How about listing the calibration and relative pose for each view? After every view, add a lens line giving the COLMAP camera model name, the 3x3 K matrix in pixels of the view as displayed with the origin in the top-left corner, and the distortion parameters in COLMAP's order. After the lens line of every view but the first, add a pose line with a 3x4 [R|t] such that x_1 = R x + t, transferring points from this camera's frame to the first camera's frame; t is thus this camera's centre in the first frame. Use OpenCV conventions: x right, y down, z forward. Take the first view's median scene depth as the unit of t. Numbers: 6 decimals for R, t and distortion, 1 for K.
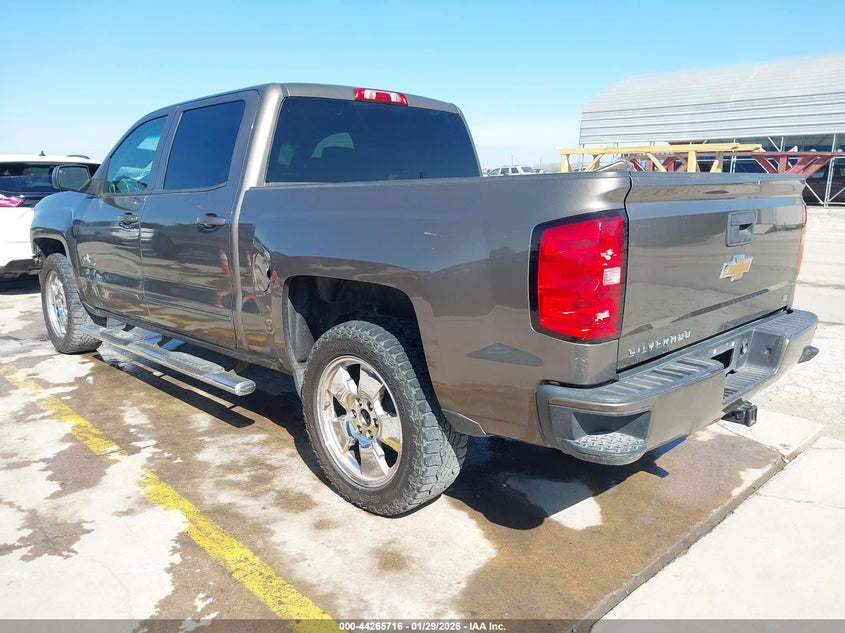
lens RADIAL K [[669.4, 0, 422.5], [0, 669.4, 316.5], [0, 0, 1]] dist [0.003307, -0.000854]
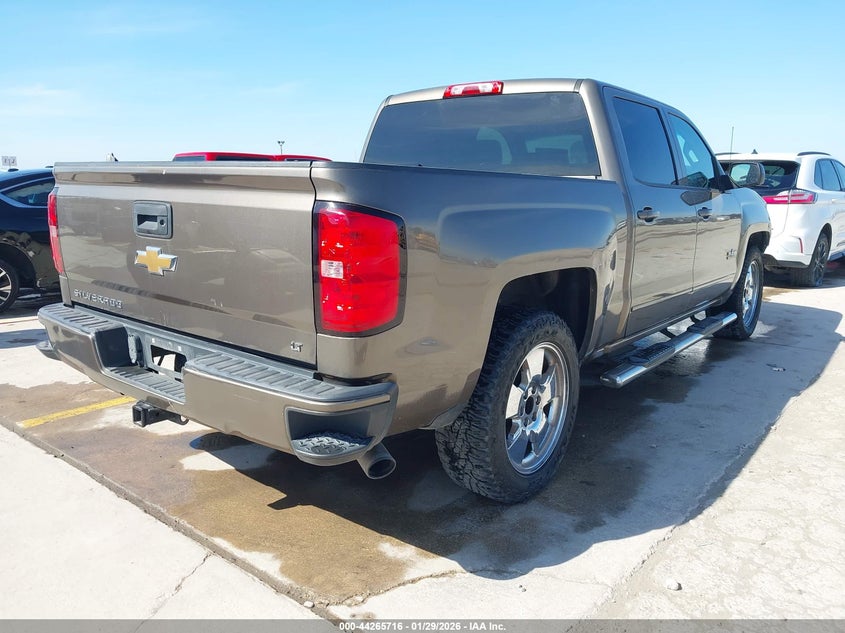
lens RADIAL K [[669.4, 0, 422.5], [0, 669.4, 316.5], [0, 0, 1]] dist [0.003307, -0.000854]
pose [[0.126902, 0.212113, -0.968971, 1.076679], [-0.212944, 0.959918, 0.182243, -0.185696], [0.968788, 0.183210, 0.166984, 0.903289]]
